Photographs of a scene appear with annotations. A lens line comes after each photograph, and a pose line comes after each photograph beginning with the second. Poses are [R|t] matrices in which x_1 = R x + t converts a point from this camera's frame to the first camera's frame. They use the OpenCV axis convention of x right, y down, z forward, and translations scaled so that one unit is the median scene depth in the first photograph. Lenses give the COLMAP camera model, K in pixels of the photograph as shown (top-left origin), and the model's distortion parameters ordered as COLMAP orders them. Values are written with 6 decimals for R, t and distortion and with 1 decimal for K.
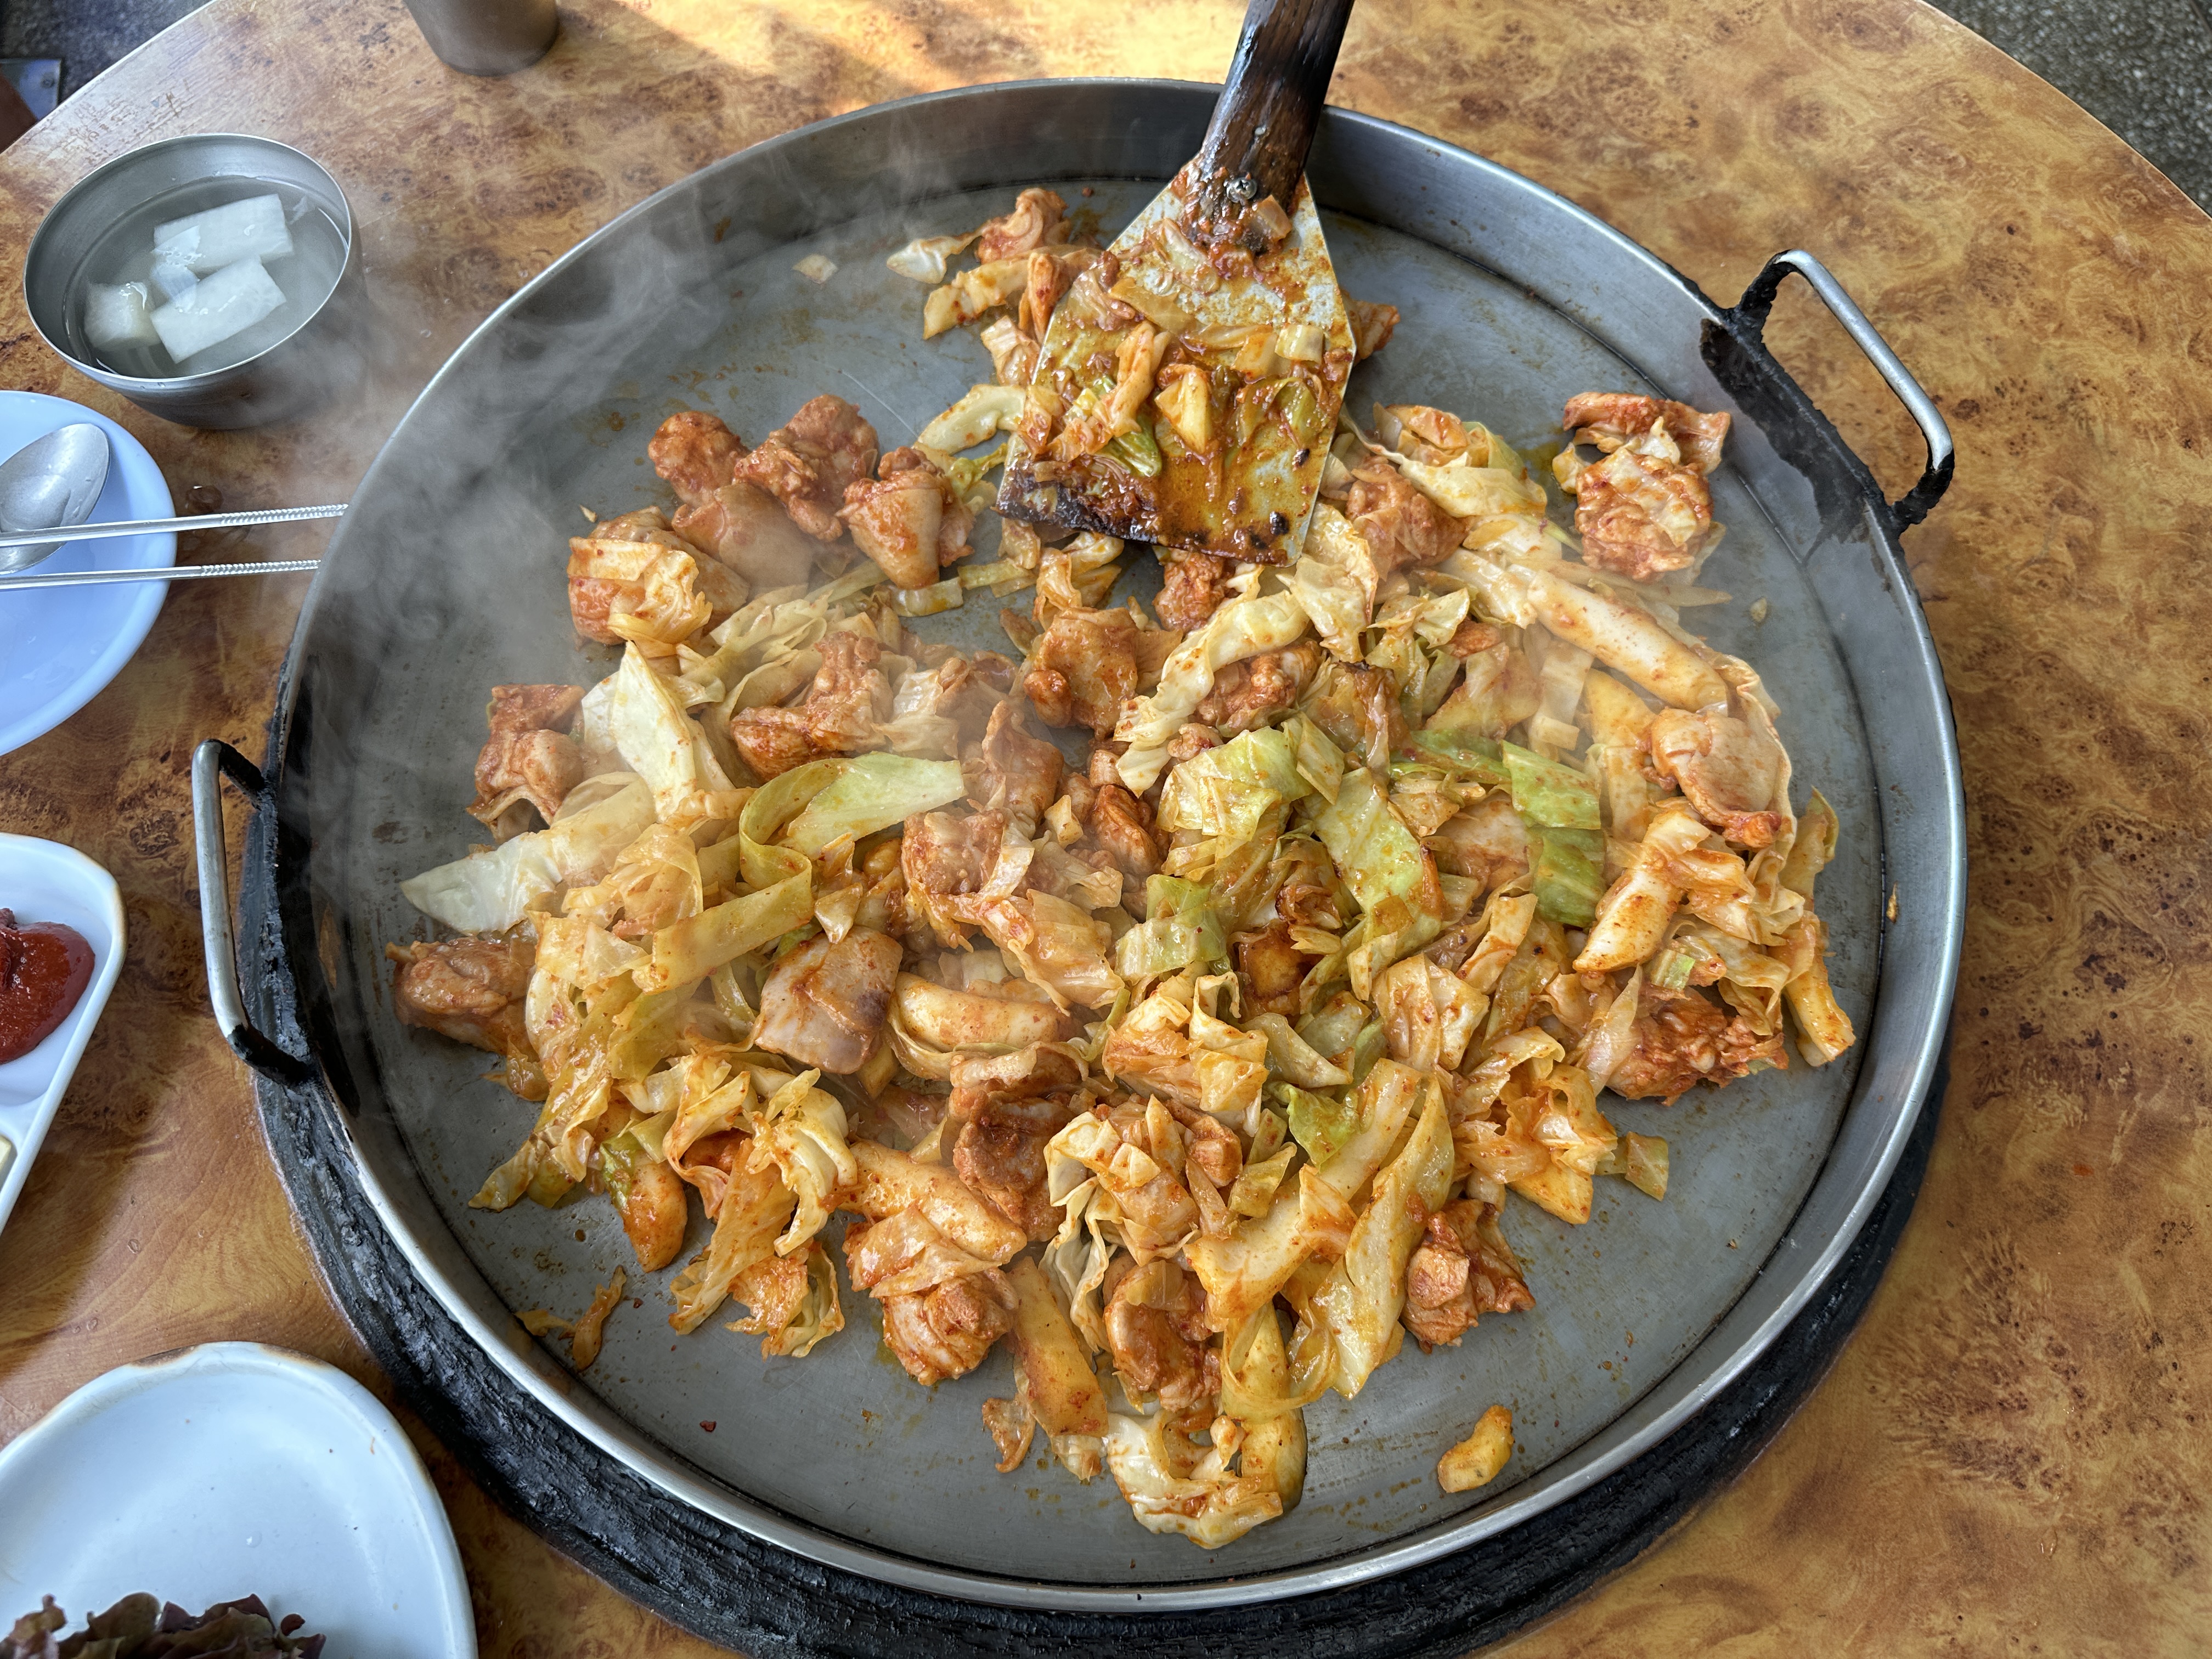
lens RADIAL K [[1522.7, 0, 1127.5], [0, 1522.7, 802.2], [0, 0, 1]] dist [-0.008699, -0.007096]
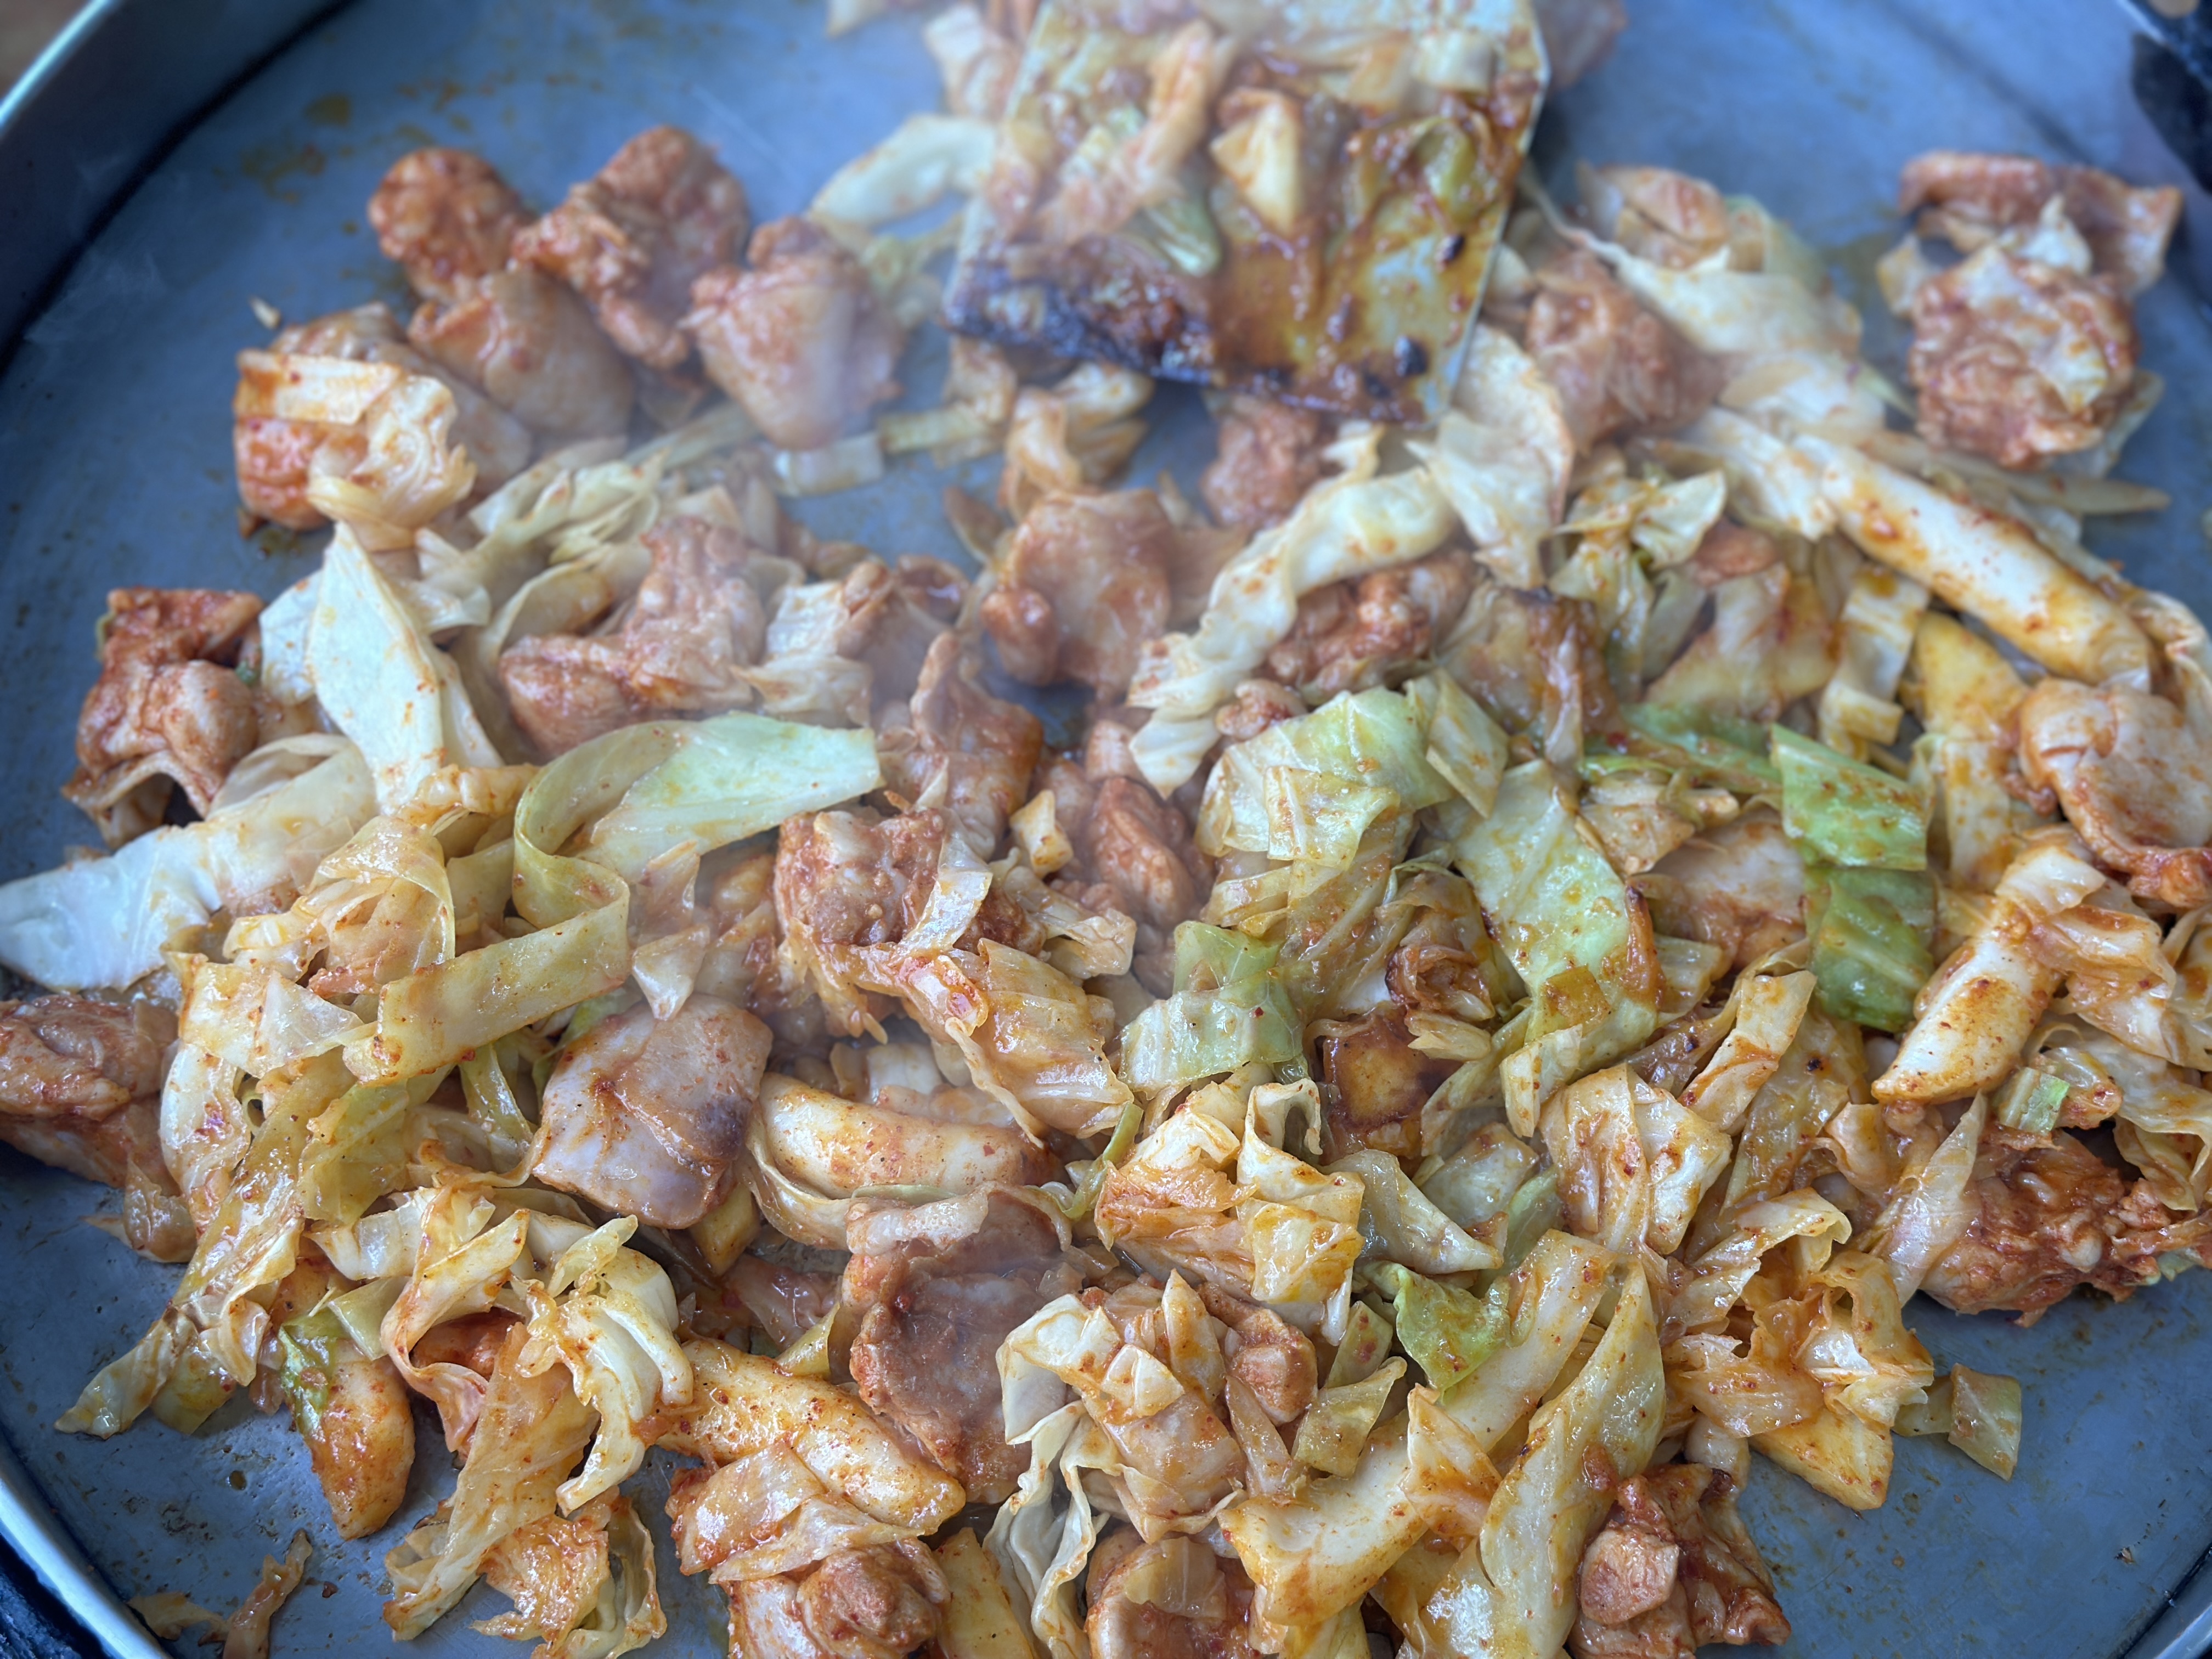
lens RADIAL K [[3344.0, 0, 1149.0], [0, 3344.0, 828.7], [0, 0, 1]] dist [-0.141629, 0.948798]
pose [[0.999659, 0.025542, -0.005367, 0.008169], [-0.025732, 0.998913, -0.038864, 0.061940], [0.004368, 0.038989, 0.999230, -0.336106]]
